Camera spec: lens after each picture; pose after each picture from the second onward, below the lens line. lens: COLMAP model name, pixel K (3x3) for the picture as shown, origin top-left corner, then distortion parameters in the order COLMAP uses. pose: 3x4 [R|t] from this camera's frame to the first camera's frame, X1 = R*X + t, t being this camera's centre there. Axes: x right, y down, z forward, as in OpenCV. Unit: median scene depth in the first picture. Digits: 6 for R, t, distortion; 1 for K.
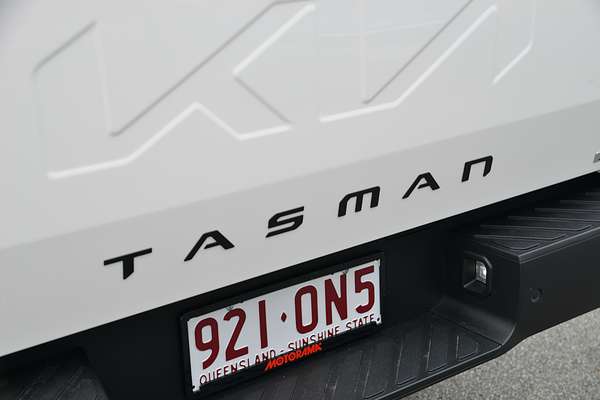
lens RADIAL K [[910.0, 0, 301.4], [0, 910.0, 201.0], [0, 0, 1]] dist [0.095243, 0.000000]
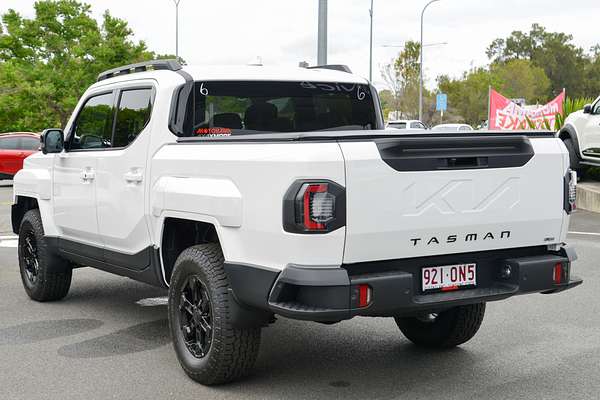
lens RADIAL K [[901.3, 0, 298.4], [0, 901.3, 199.4], [0, 0, 1]] dist [0.134465, 0.000000]
pose [[0.997690, 0.025510, -0.062956, -0.367583], [-0.041984, 0.960161, -0.276277, 0.812080], [0.053400, 0.278282, 0.959014, -2.328753]]
